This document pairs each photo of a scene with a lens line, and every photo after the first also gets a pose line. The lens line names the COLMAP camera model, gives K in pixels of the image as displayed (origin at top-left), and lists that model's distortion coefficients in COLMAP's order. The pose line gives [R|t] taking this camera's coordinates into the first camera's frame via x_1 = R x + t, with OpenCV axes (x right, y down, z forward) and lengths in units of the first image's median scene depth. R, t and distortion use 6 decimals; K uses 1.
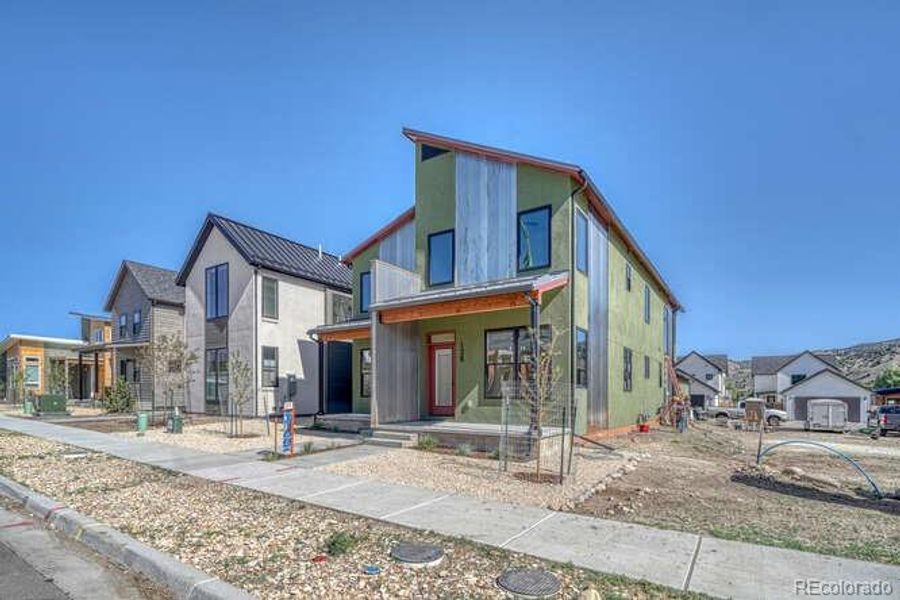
lens RADIAL K [[319.5, 0, 450.0], [0, 319.5, 300.0], [0, 0, 1]] dist [-0.000466, -0.000030]
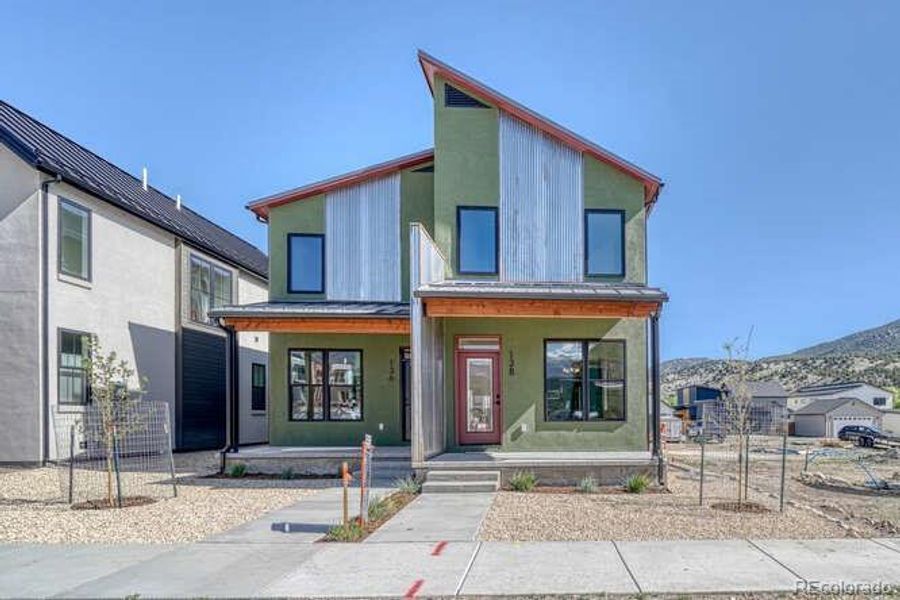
lens RADIAL K [[374.3, 0, 450.0], [0, 374.3, 309.3], [0, 0, 1]] dist [-0.002587, -0.000401]
pose [[0.868097, 0.124868, 0.480432, -0.515803], [-0.133498, 0.990915, -0.016329, 0.059408], [-0.478106, -0.049961, 0.876880, 0.240394]]
